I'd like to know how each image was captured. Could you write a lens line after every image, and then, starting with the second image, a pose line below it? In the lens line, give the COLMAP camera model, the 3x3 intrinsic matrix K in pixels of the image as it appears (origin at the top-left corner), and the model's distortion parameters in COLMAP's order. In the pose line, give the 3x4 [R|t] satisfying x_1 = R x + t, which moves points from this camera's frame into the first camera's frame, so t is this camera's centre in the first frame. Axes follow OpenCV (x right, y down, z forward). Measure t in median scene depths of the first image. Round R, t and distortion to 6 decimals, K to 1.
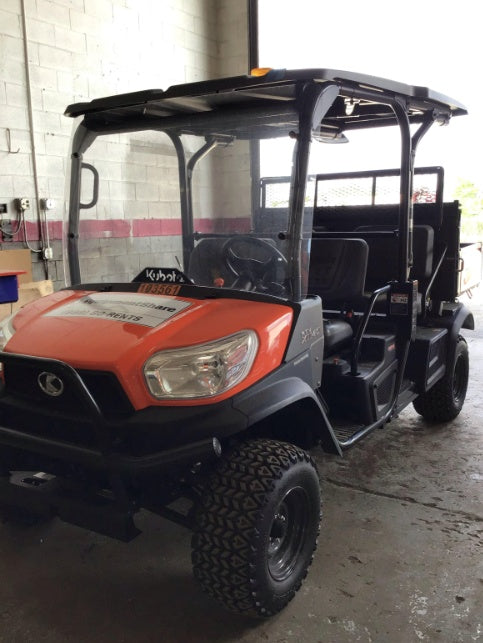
lens RADIAL K [[599.7, 0, 244.1], [0, 599.7, 335.7], [0, 0, 1]] dist [0.044411, 0.001057]
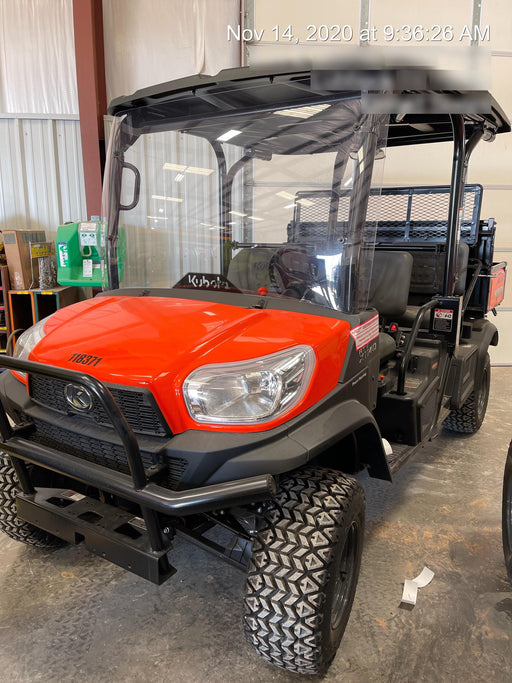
lens RADIAL K [[508.4, 0, 256.0], [0, 508.4, 341.5], [0, 0, 1]] dist [0.045245, -0.001585]
pose [[0.999429, 0.033764, -0.000890, -0.049065], [-0.033761, 0.999424, 0.003446, -0.011045], [0.001006, -0.003414, 0.999994, 0.186898]]
